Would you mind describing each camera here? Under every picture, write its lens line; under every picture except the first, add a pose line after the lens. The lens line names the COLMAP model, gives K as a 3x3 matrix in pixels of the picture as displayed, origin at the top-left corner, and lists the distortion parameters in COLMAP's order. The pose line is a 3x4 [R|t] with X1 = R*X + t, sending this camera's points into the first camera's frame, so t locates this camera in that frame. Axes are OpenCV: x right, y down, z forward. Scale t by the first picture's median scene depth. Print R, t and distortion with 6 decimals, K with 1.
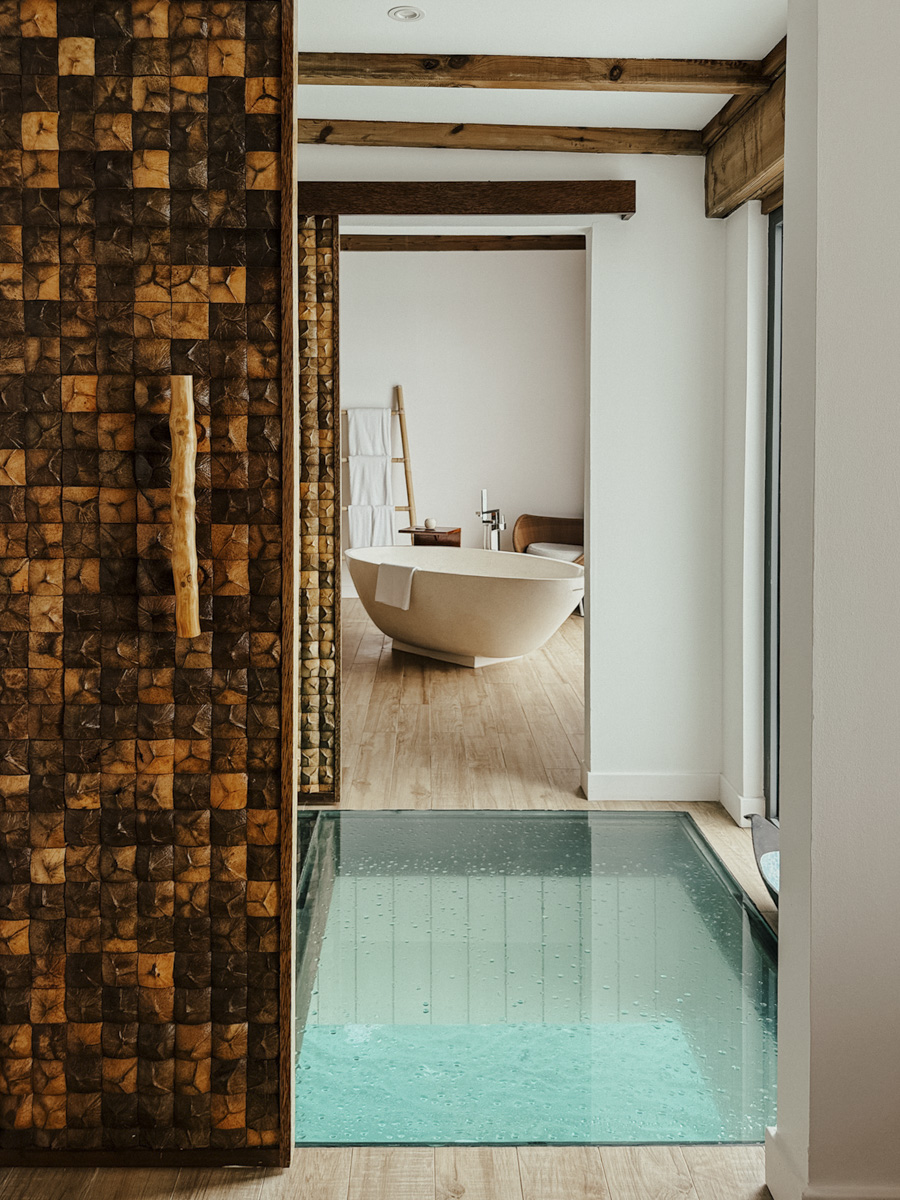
lens RADIAL K [[1514.6, 0, 450.0], [0, 1514.6, 600.0], [0, 0, 1]] dist [0.026113, -0.042778]
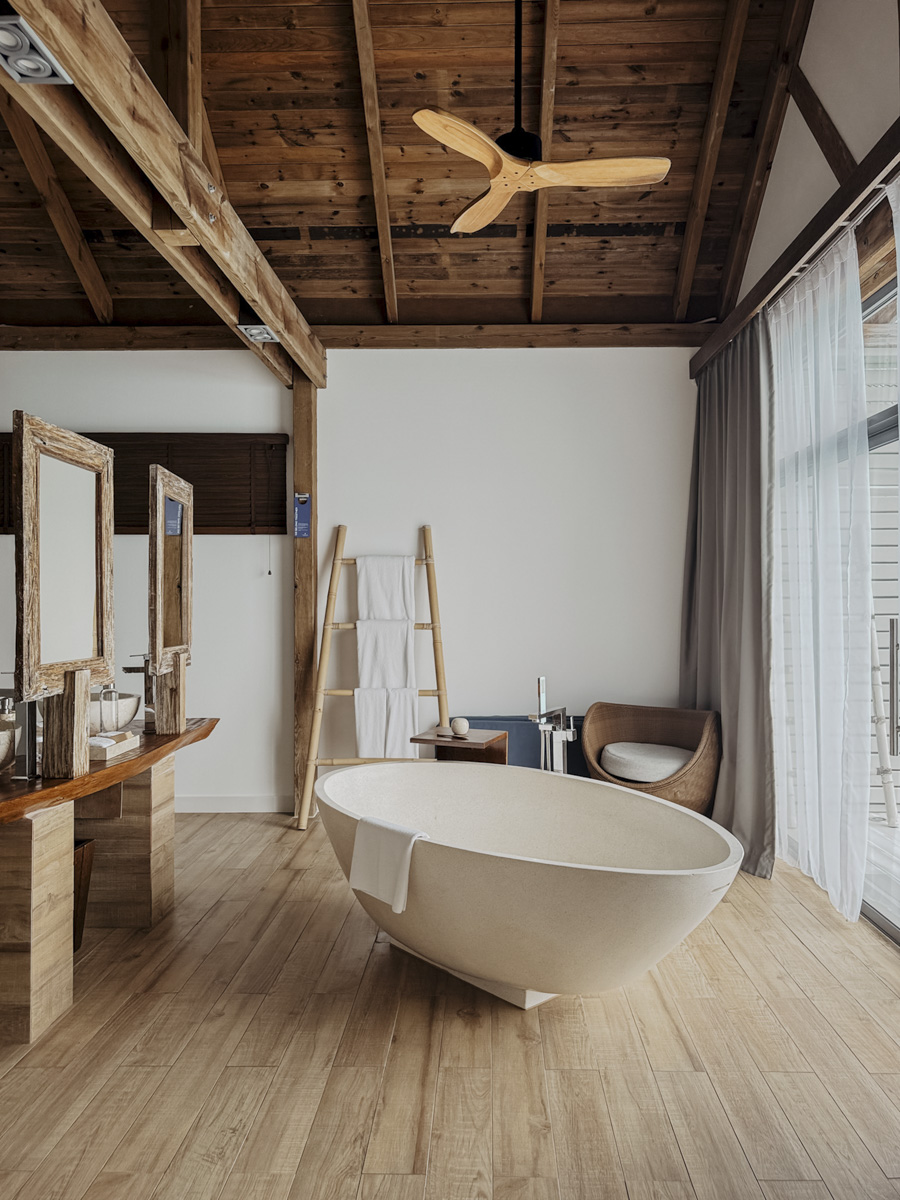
lens RADIAL K [[1514.6, 0, 450.0], [0, 1514.6, 600.0], [0, 0, 1]] dist [0.026113, -0.042778]
pose [[0.999270, 0.001163, -0.038188, 0.006299], [-0.005009, 0.994897, -0.100770, -0.031728], [0.037876, 0.100888, 0.994177, 0.275915]]
